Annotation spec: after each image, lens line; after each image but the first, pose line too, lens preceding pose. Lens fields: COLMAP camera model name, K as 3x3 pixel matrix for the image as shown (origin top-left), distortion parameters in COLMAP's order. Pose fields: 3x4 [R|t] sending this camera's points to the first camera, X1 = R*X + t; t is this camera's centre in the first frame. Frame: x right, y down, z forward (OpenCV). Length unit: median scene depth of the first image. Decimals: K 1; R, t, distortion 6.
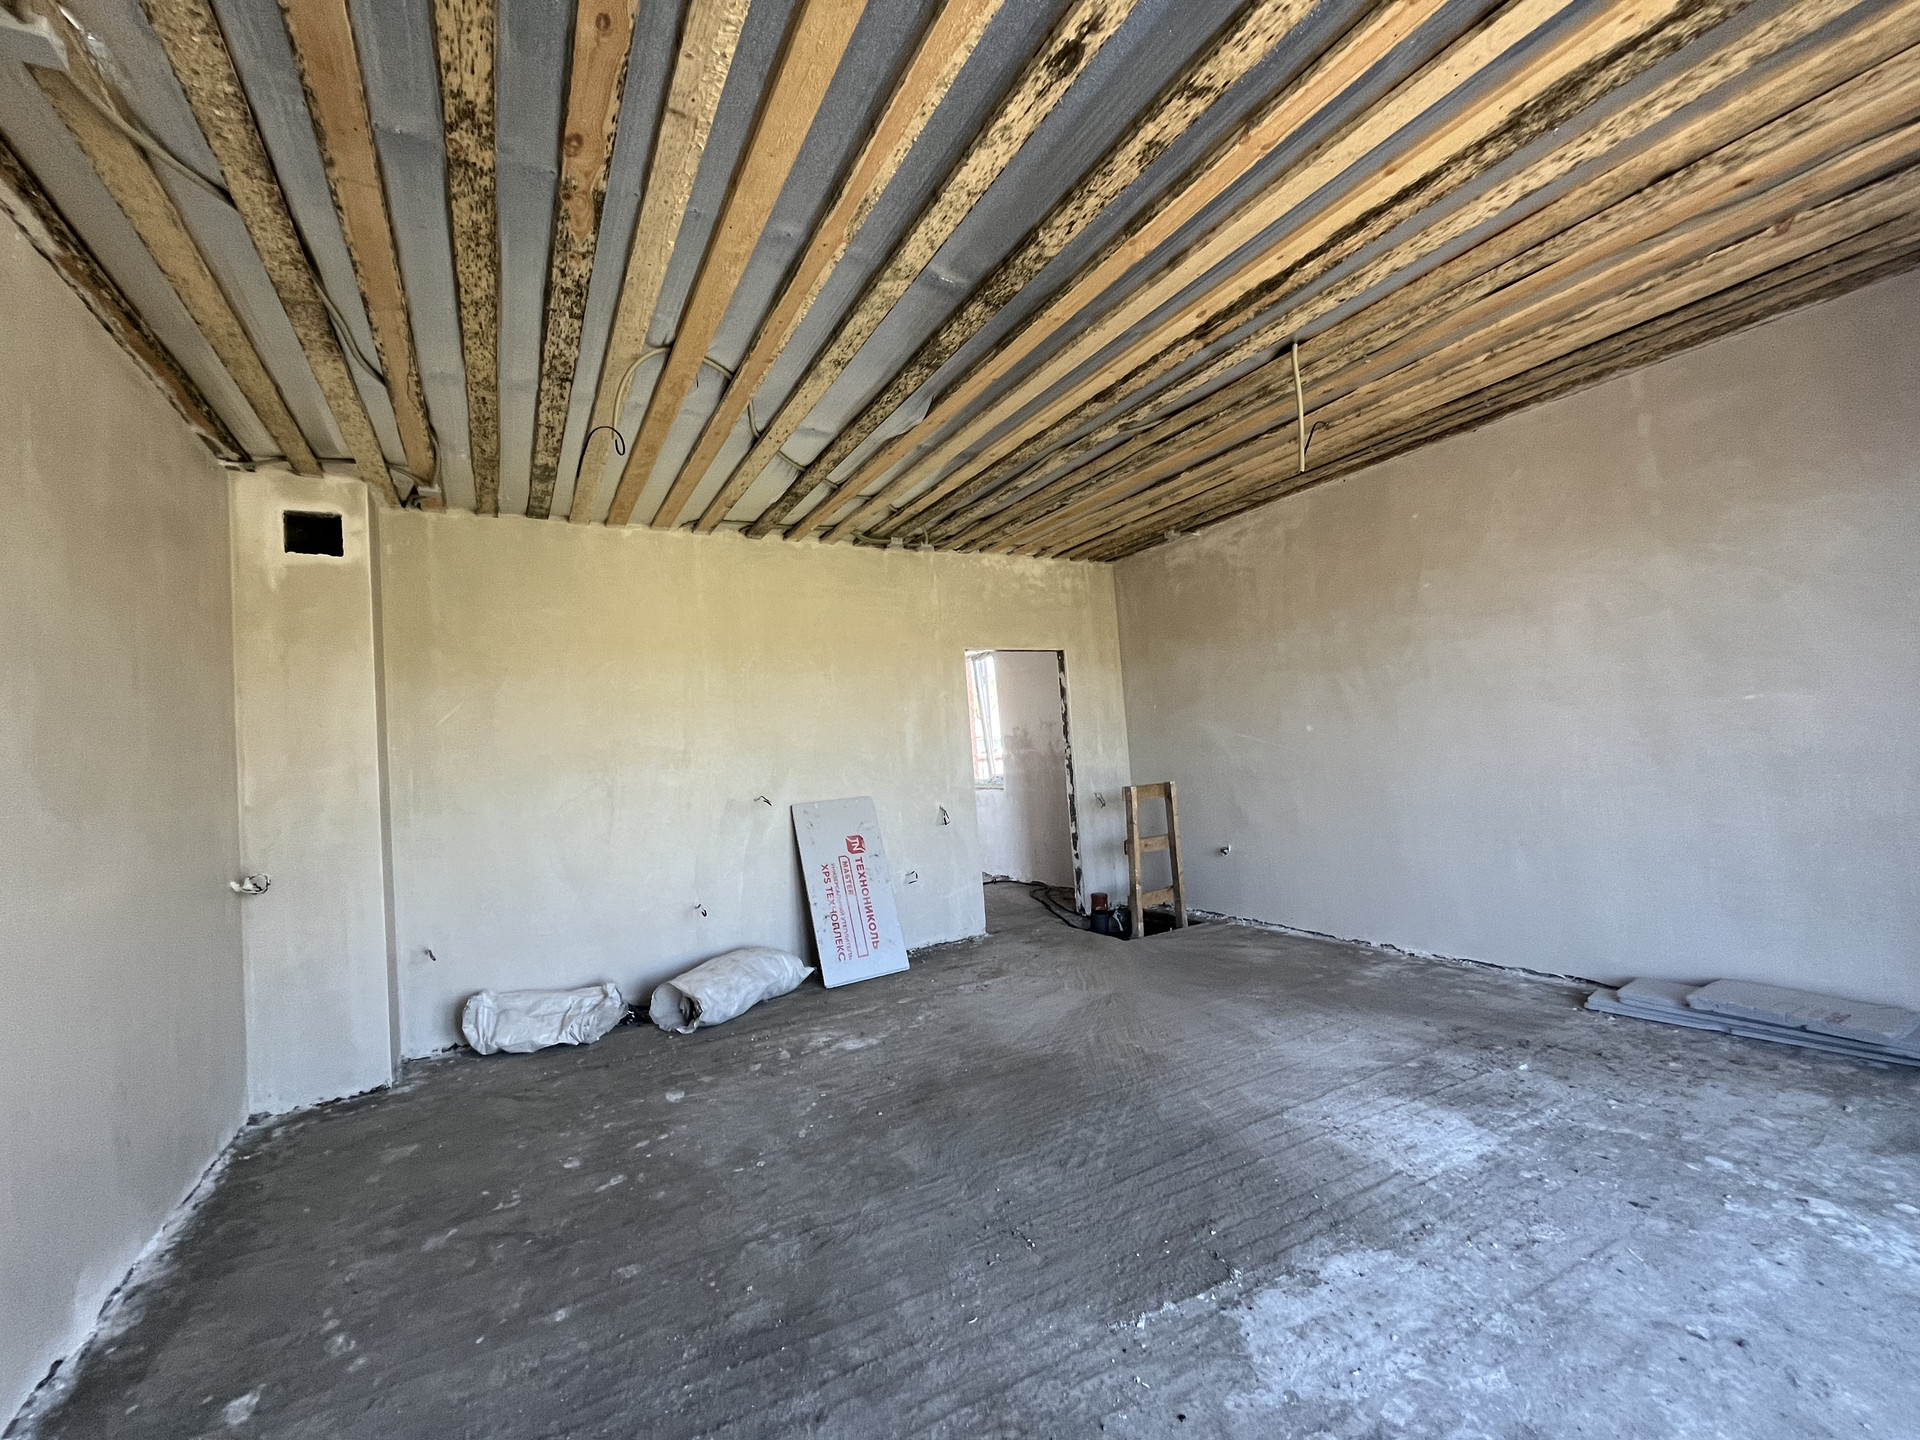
lens RADIAL K [[776.7, 0, 961.8], [0, 776.7, 717.3], [0, 0, 1]] dist [-0.002428, 0.000759]
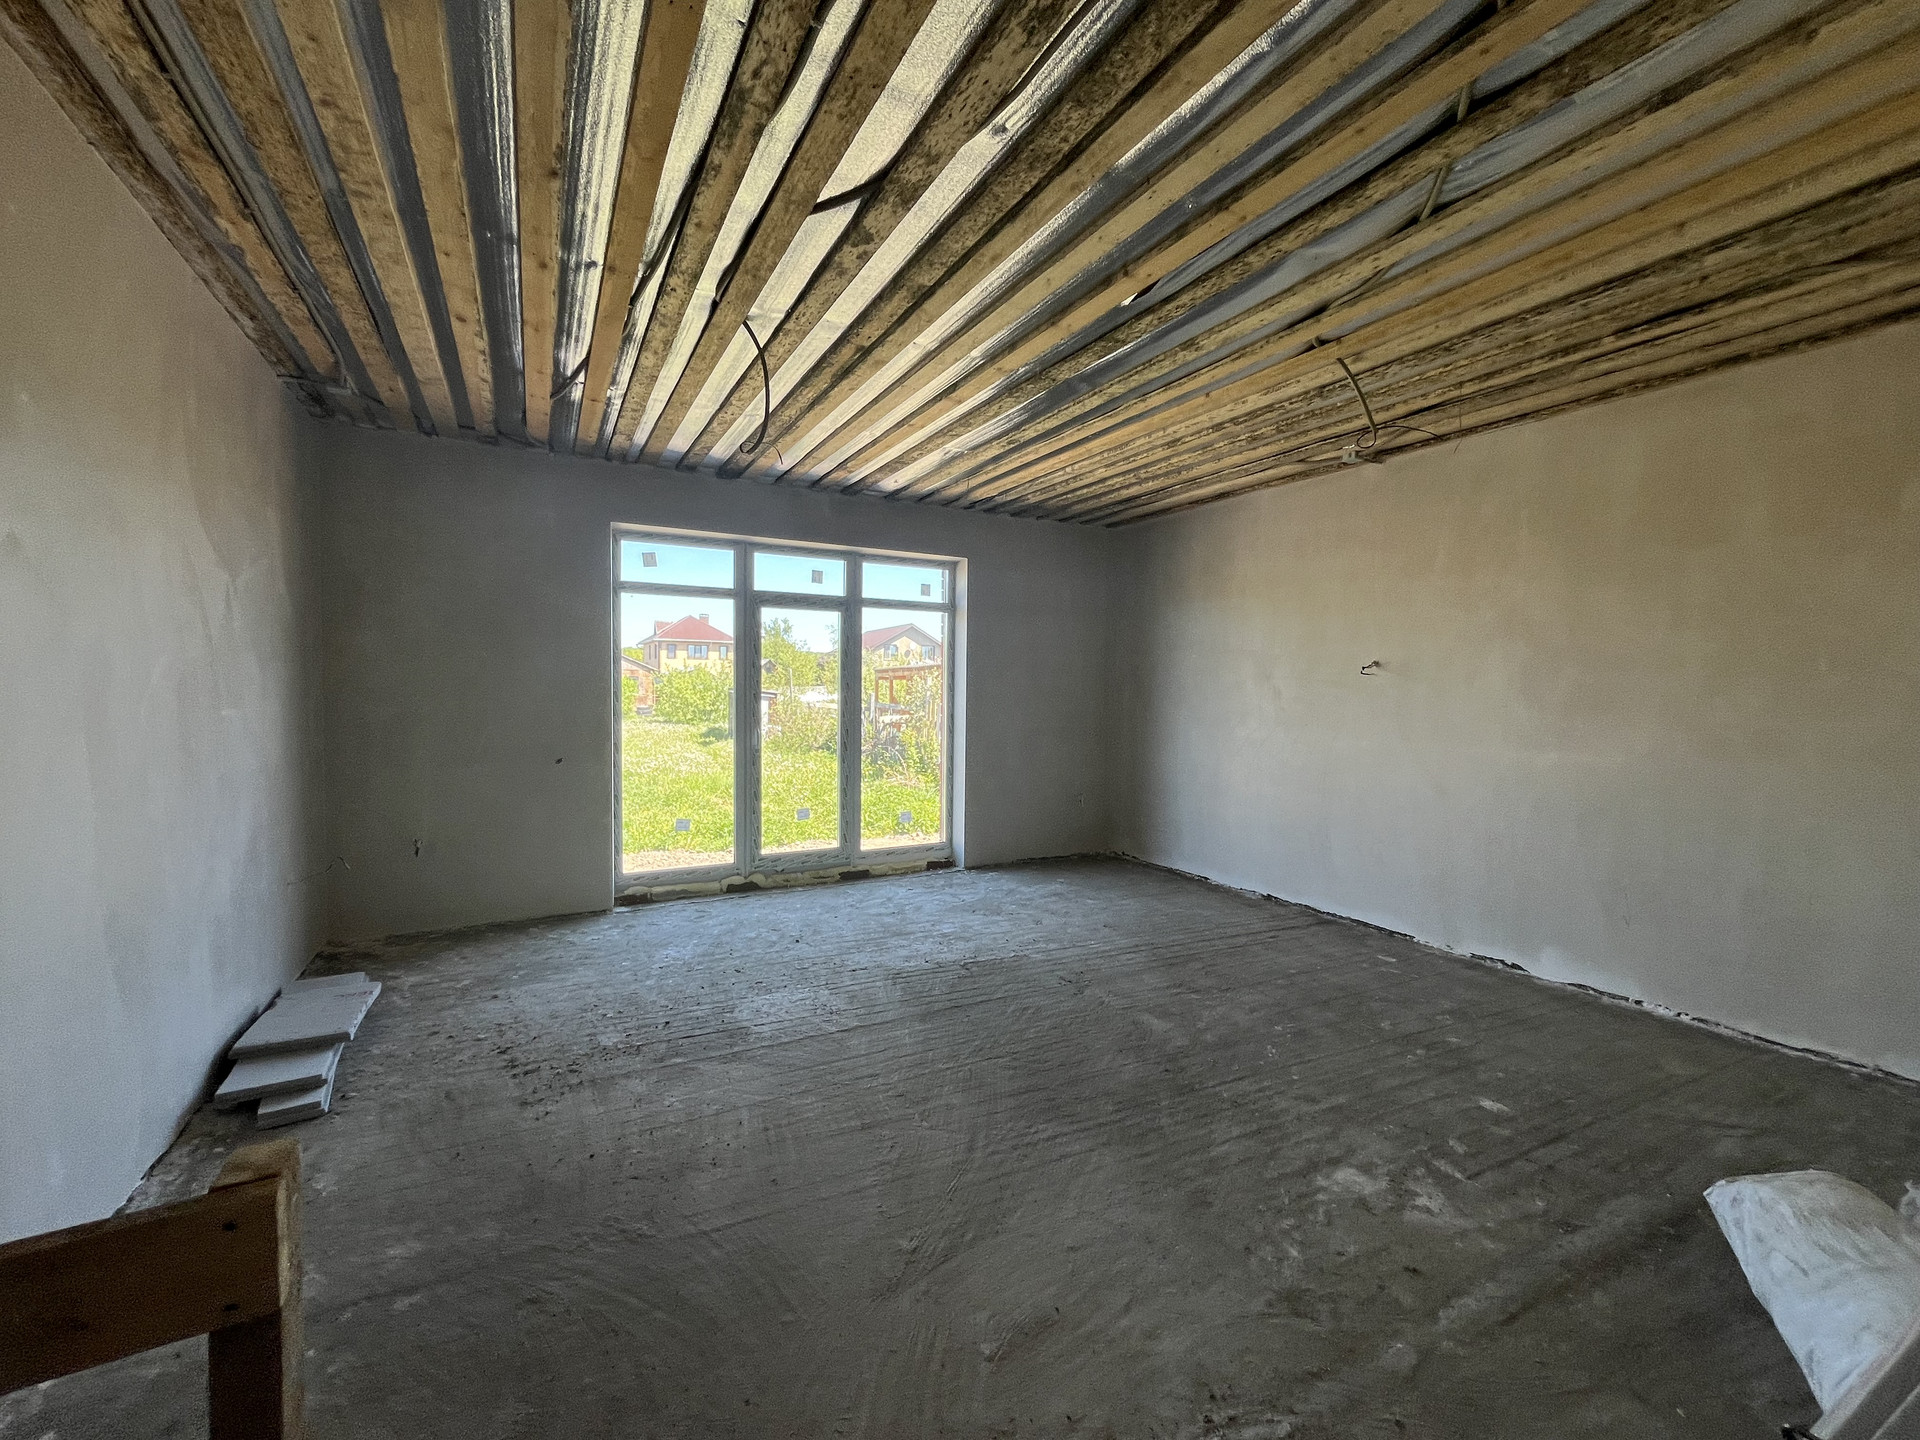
lens RADIAL K [[776.7, 0, 951.9], [0, 776.7, 717.4], [0, 0, 1]] dist [-0.002428, 0.000759]
pose [[-0.997071, 0.064913, 0.040455, 0.151028], [0.064458, 0.997843, -0.012465, 0.042748], [-0.041176, -0.009821, -0.999104, 1.860251]]
